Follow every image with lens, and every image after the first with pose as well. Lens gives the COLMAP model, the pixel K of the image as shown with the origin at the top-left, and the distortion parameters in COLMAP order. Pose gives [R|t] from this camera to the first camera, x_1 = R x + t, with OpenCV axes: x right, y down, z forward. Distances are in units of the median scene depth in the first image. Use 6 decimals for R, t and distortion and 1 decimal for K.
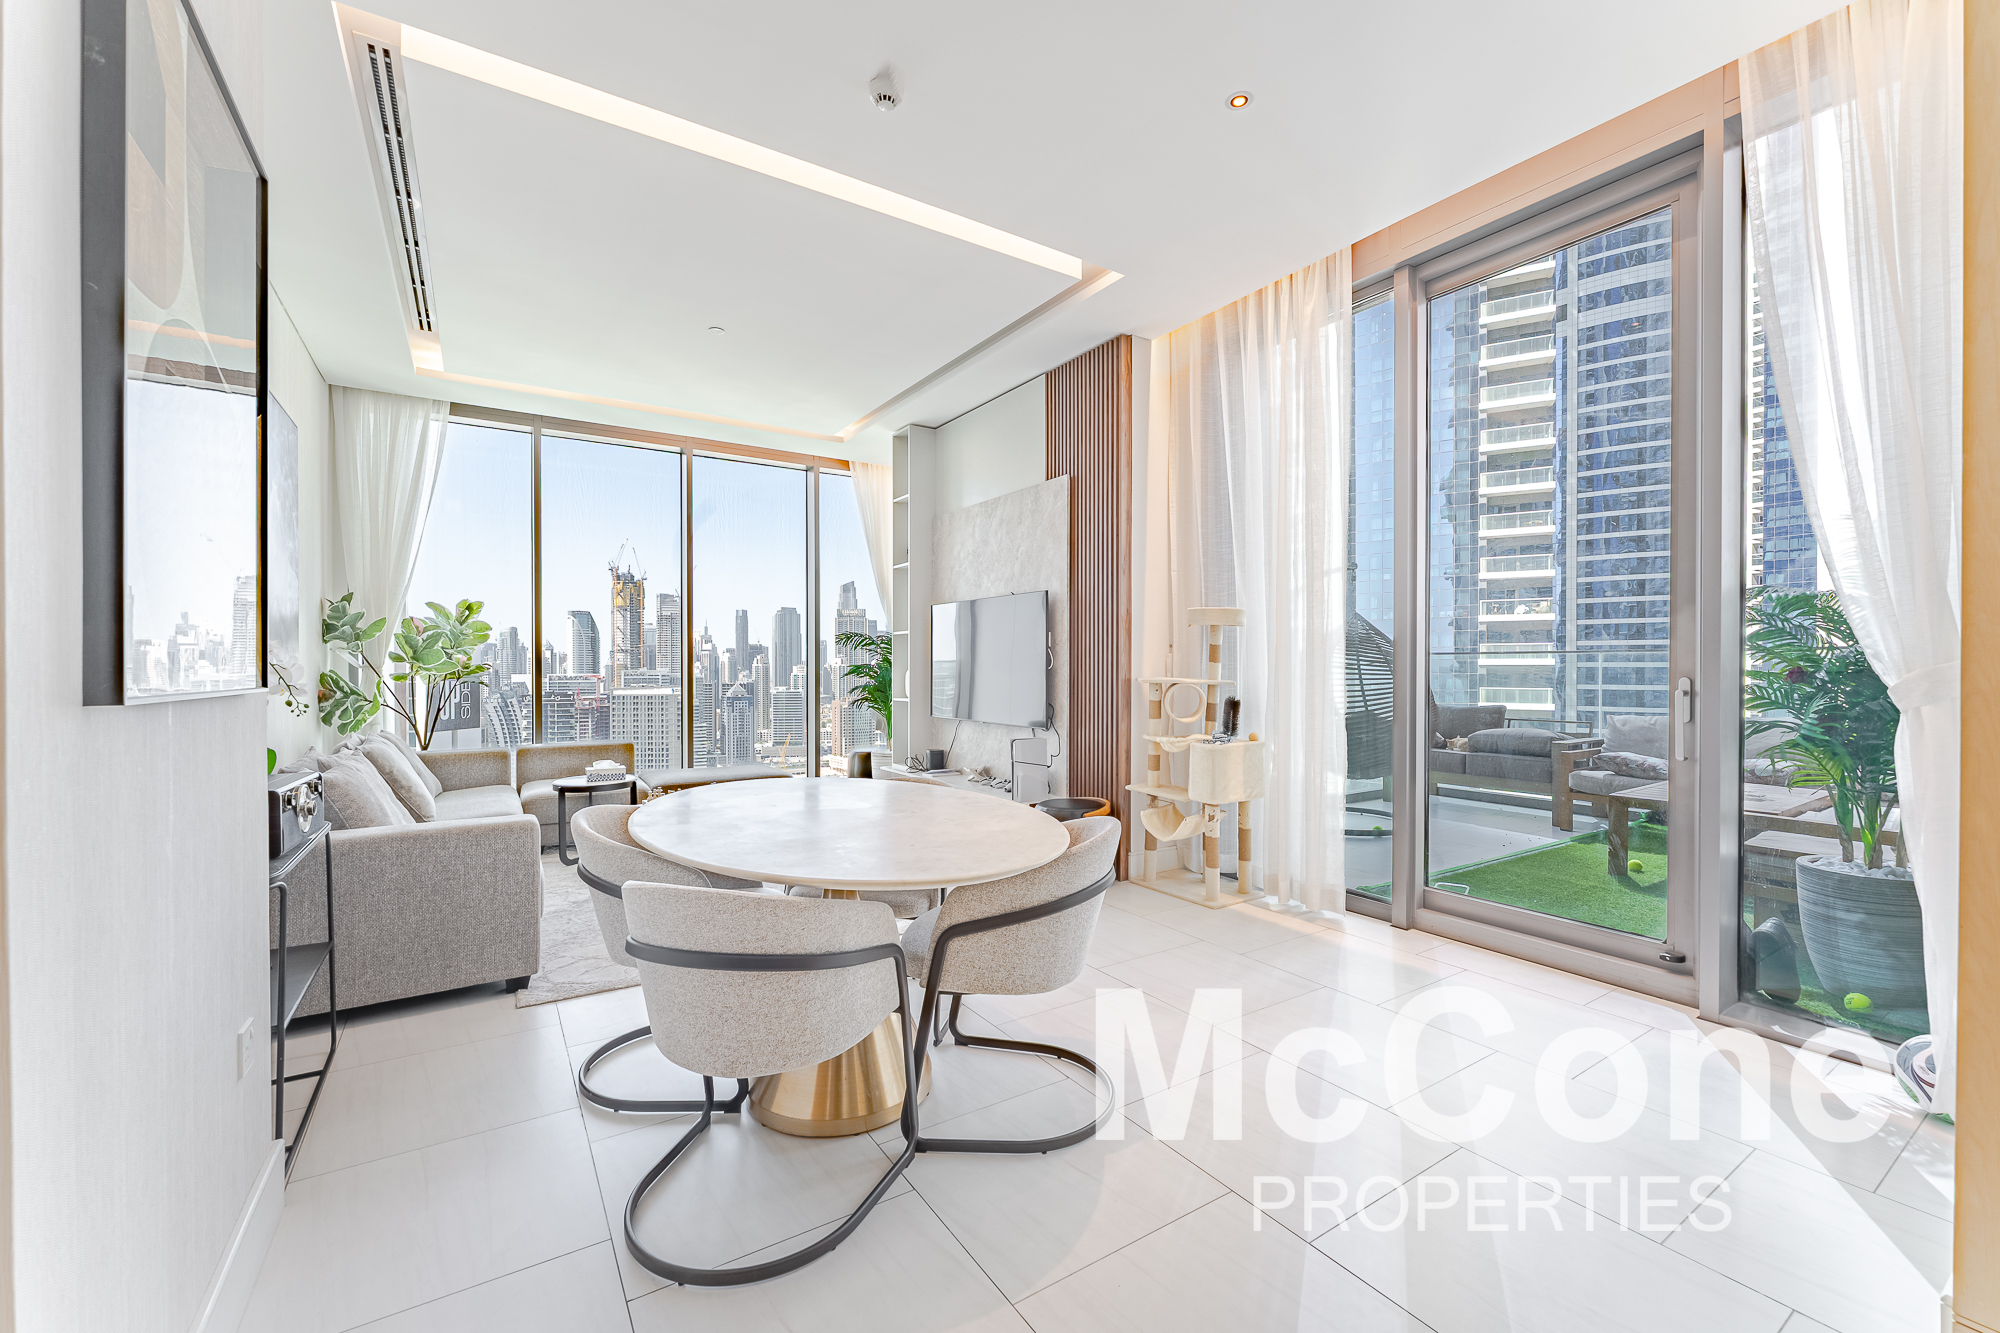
lens RADIAL K [[818.1, 0, 985.5], [0, 818.1, 674.4], [0, 0, 1]] dist [0.000928, -0.001779]
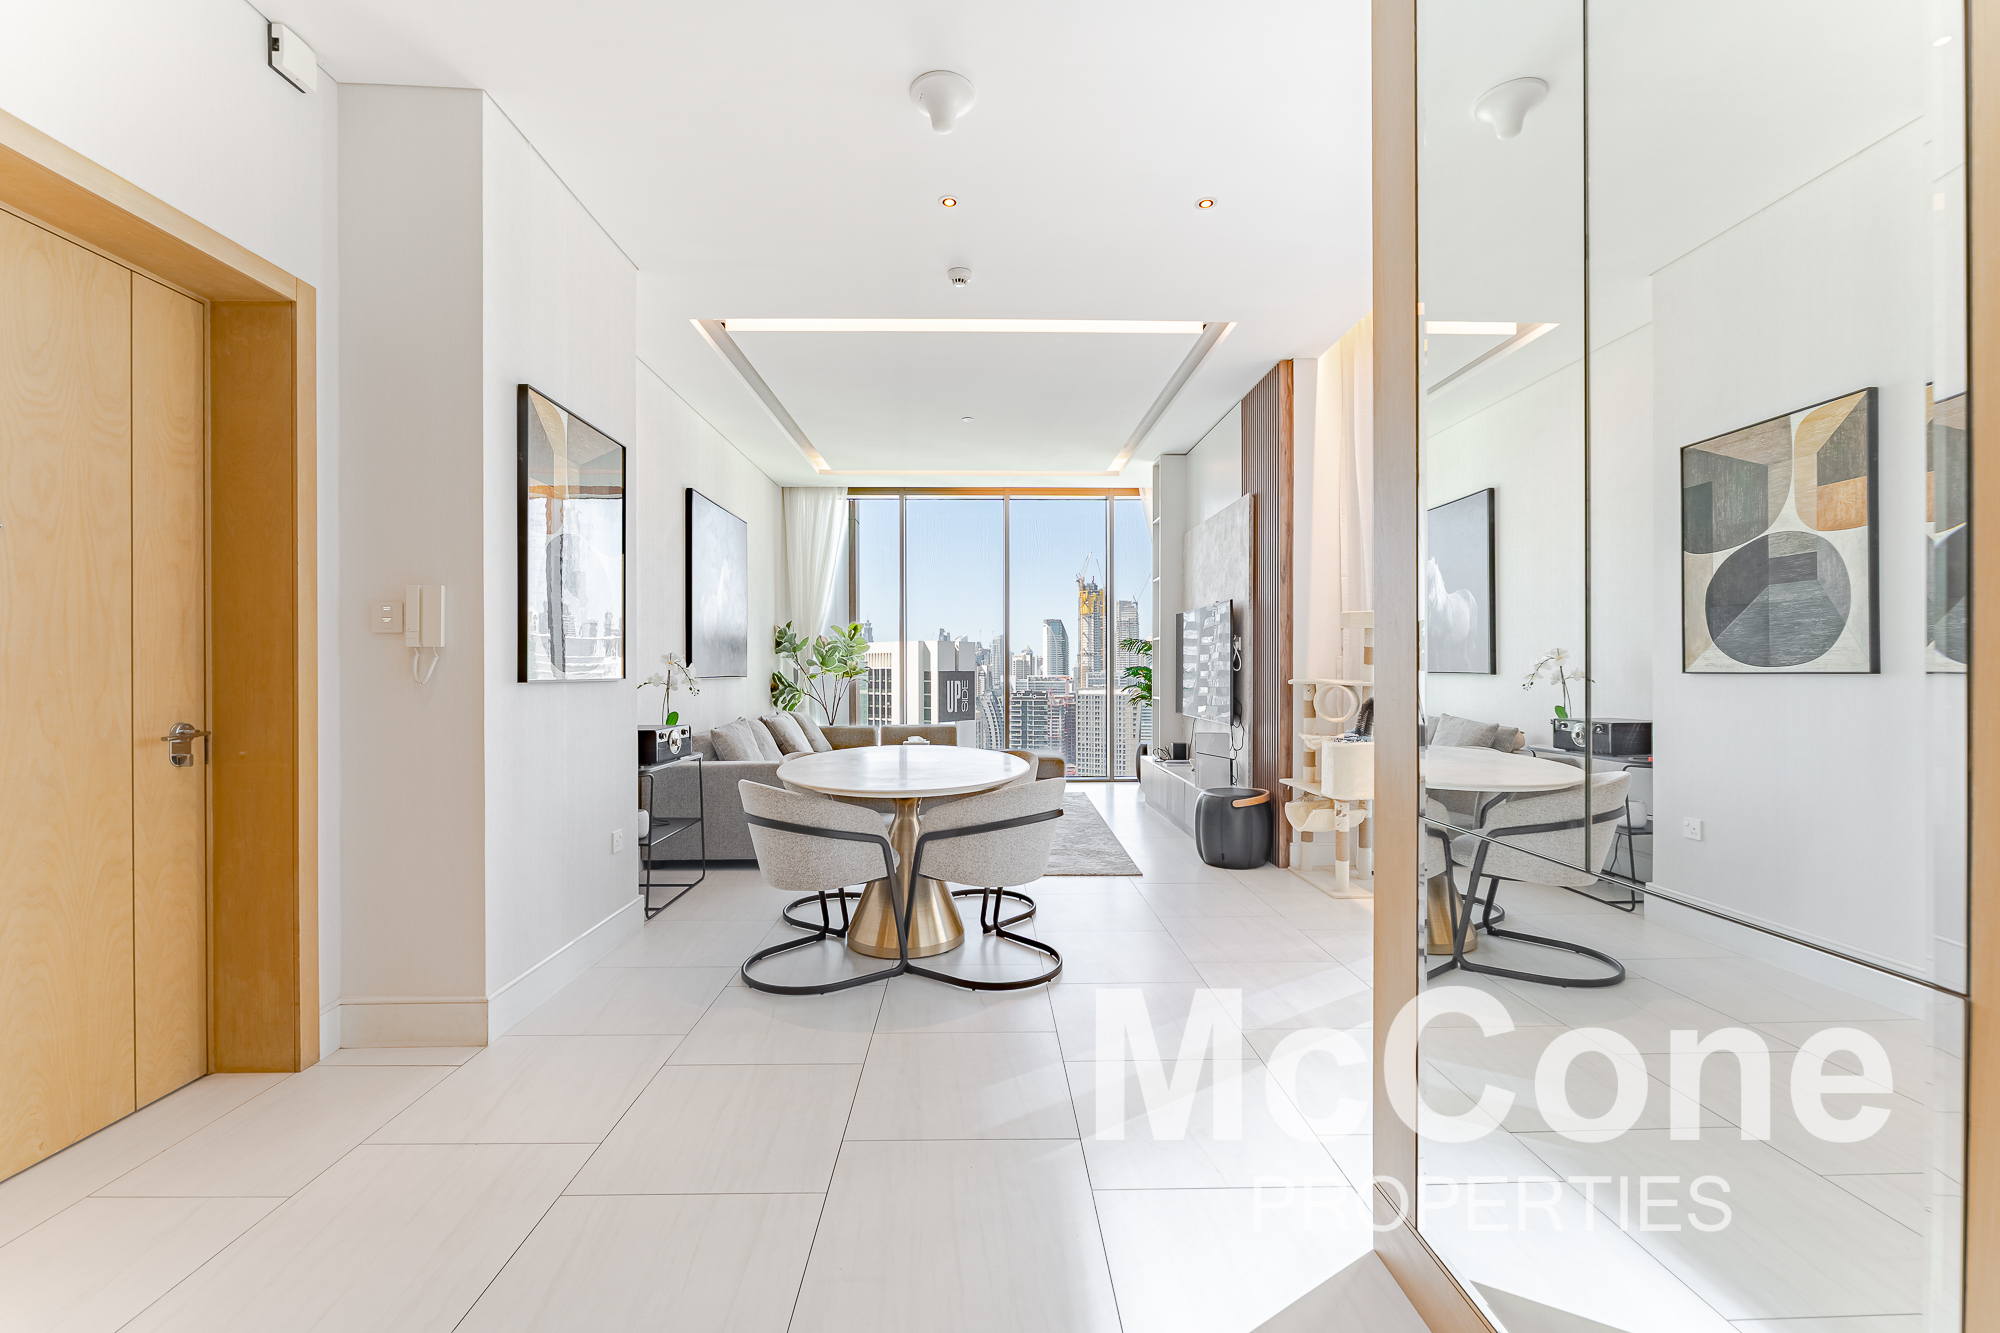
lens RADIAL K [[818.1, 0, 963.8], [0, 818.1, 672.5], [0, 0, 1]] dist [0.000928, -0.001779]
pose [[0.837656, 0.001359, -0.546196, 0.303163], [-0.003971, 0.999986, -0.003602, 0.001067], [0.546183, 0.005187, 0.837650, -0.096393]]
